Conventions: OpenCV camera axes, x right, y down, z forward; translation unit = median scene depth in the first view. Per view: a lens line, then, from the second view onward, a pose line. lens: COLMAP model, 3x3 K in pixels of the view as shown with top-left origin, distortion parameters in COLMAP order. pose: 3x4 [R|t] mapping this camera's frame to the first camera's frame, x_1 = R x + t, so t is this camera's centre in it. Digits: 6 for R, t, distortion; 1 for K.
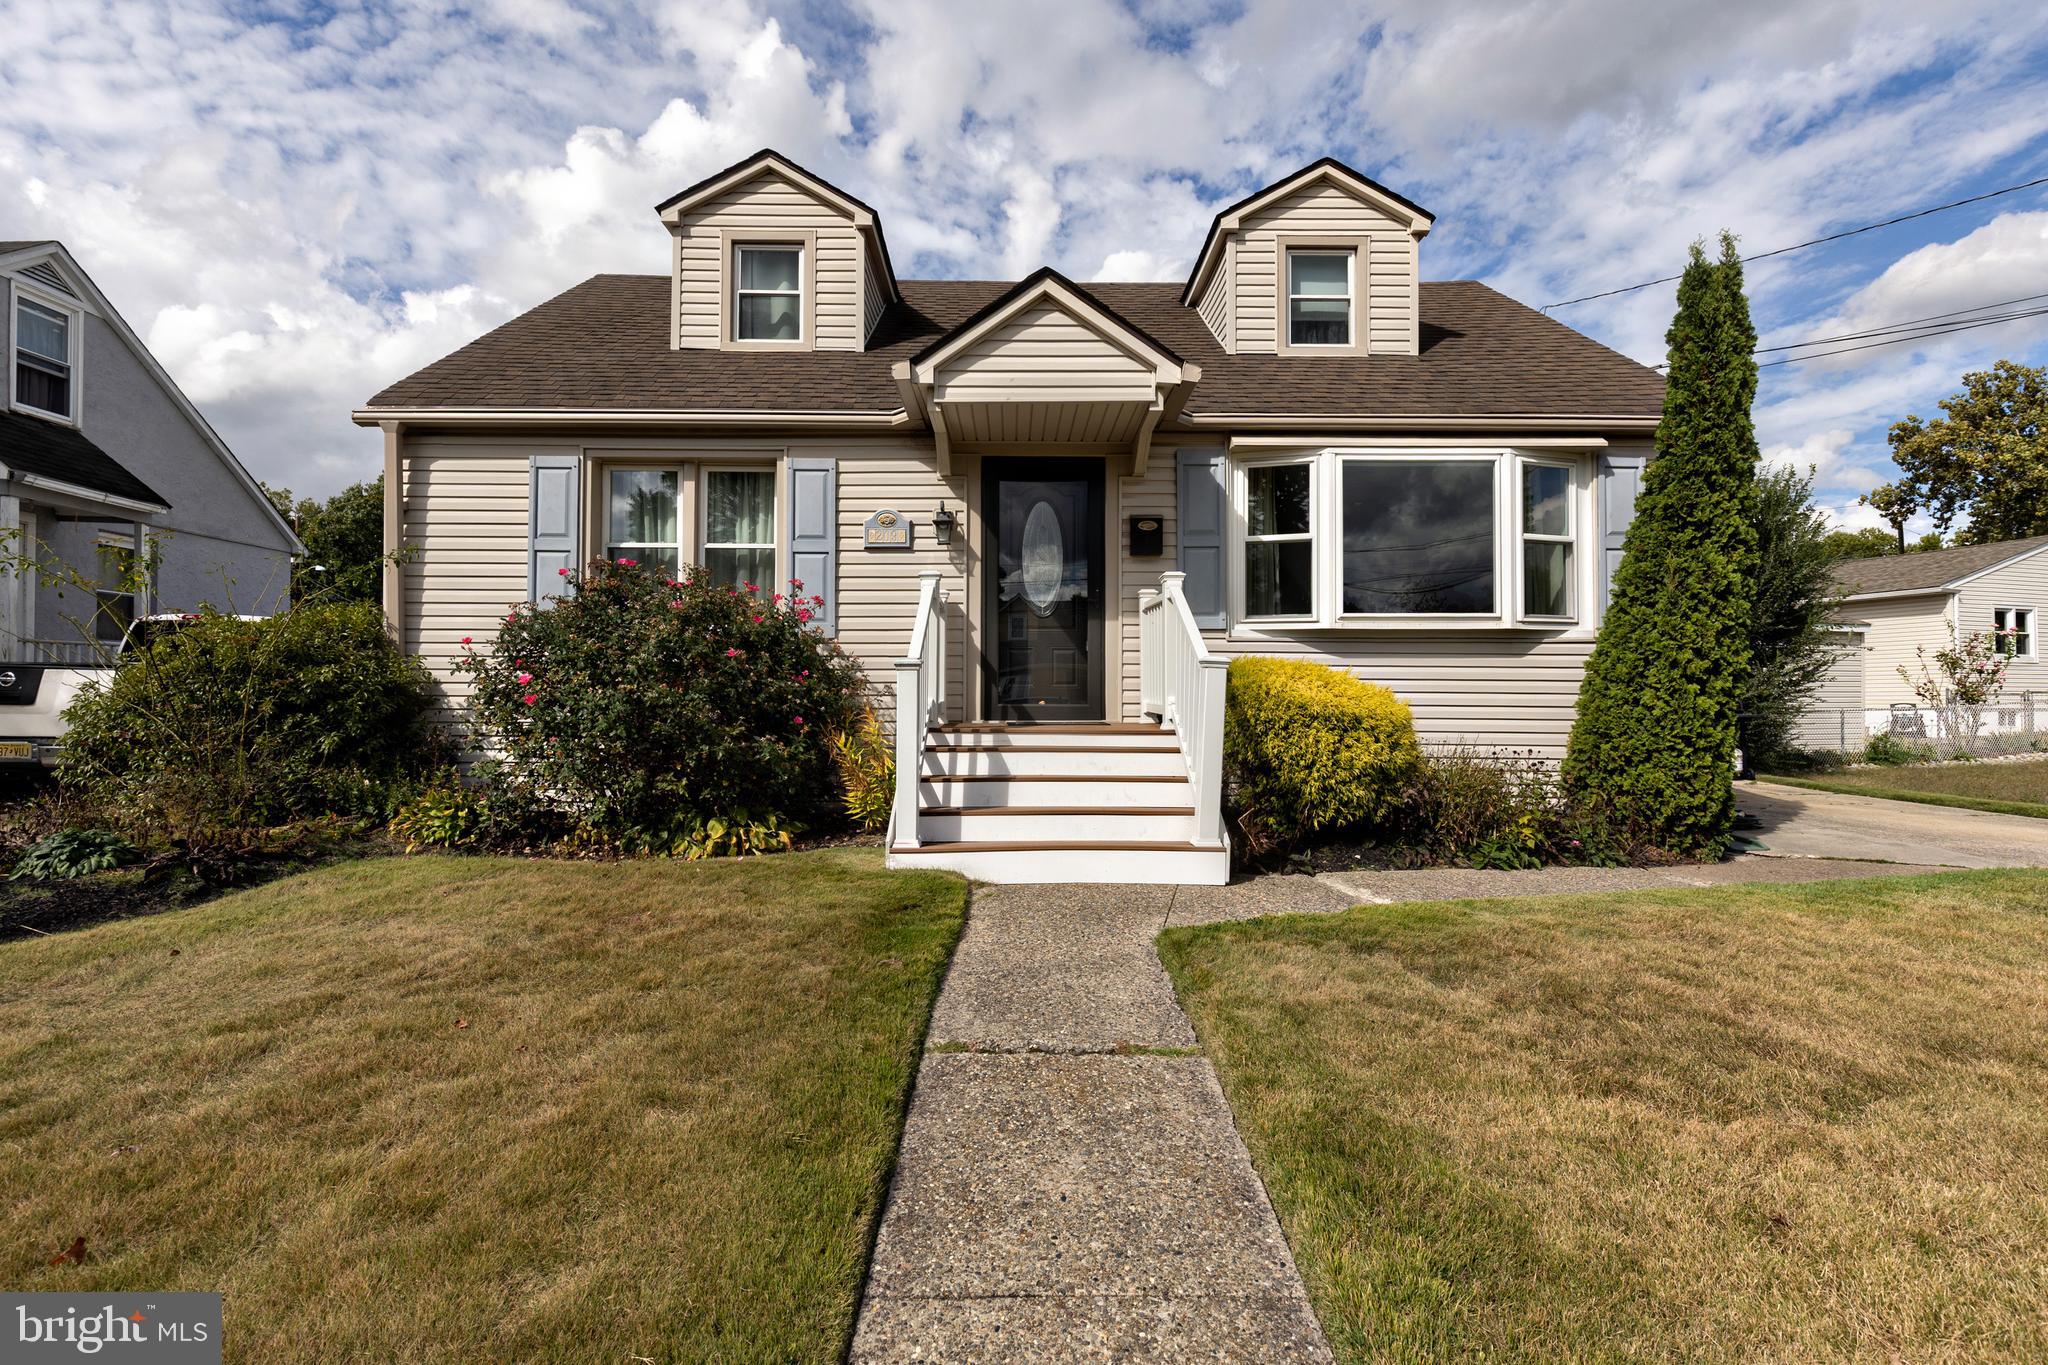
lens RADIAL K [[889.0, 0, 1024.0], [0, 889.0, 682.5], [0, 0, 1]] dist [0.004743, 0.000391]
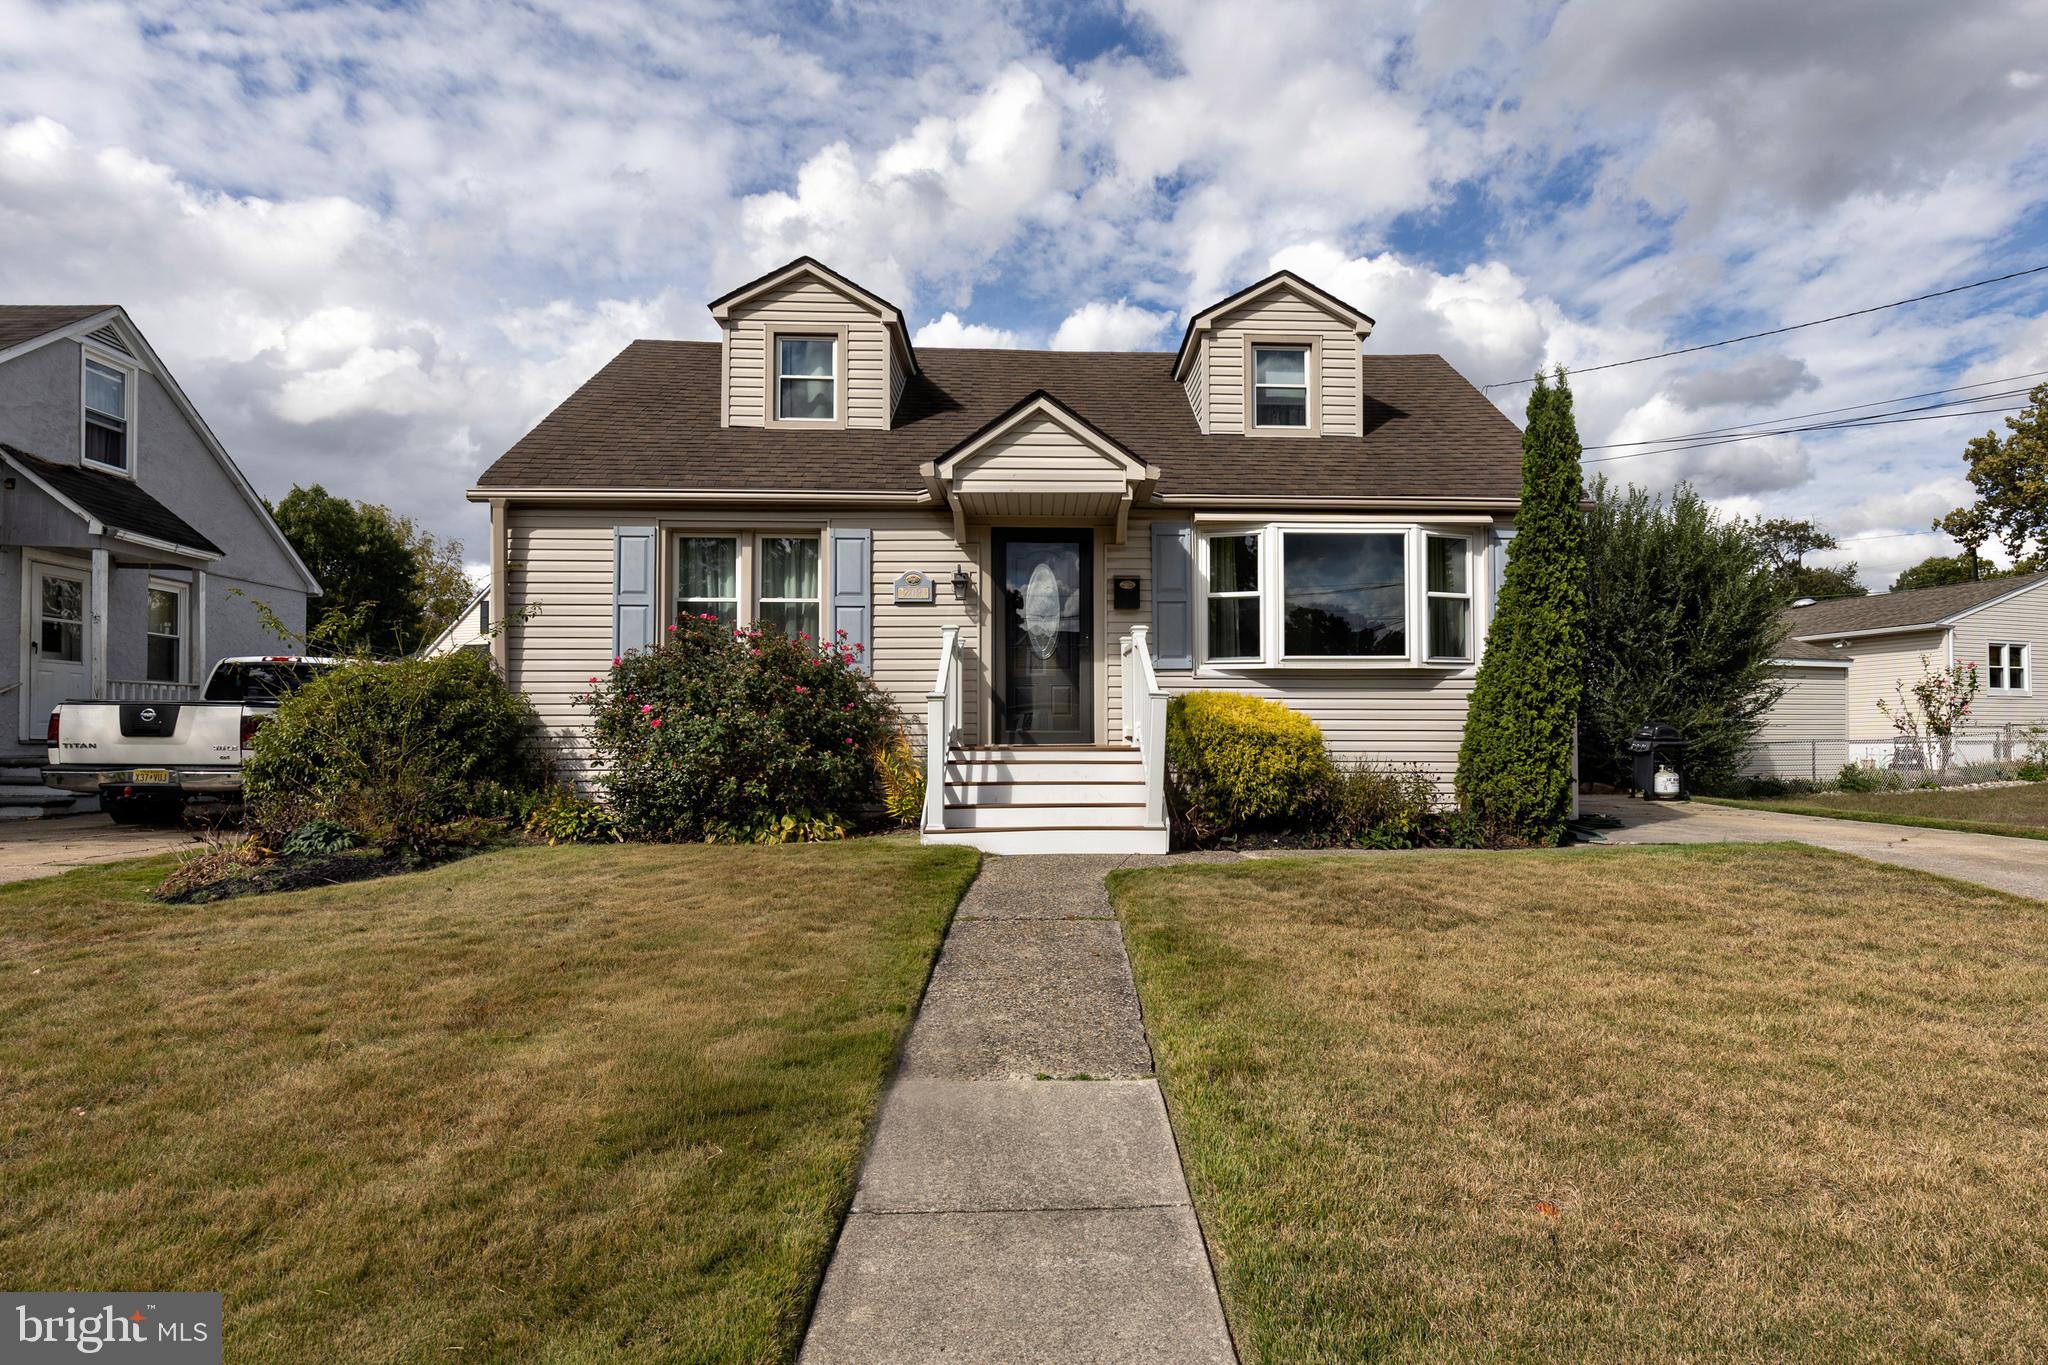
lens RADIAL K [[1034.1, 0, 1107.9], [0, 1034.1, 716.9], [0, 0, 1]] dist [-0.001993, -0.001386]
pose [[0.998425, -0.004985, 0.055885, 0.031367], [0.005419, 0.999956, -0.007628, 0.016880], [-0.055844, 0.007919, 0.998408, -0.423074]]
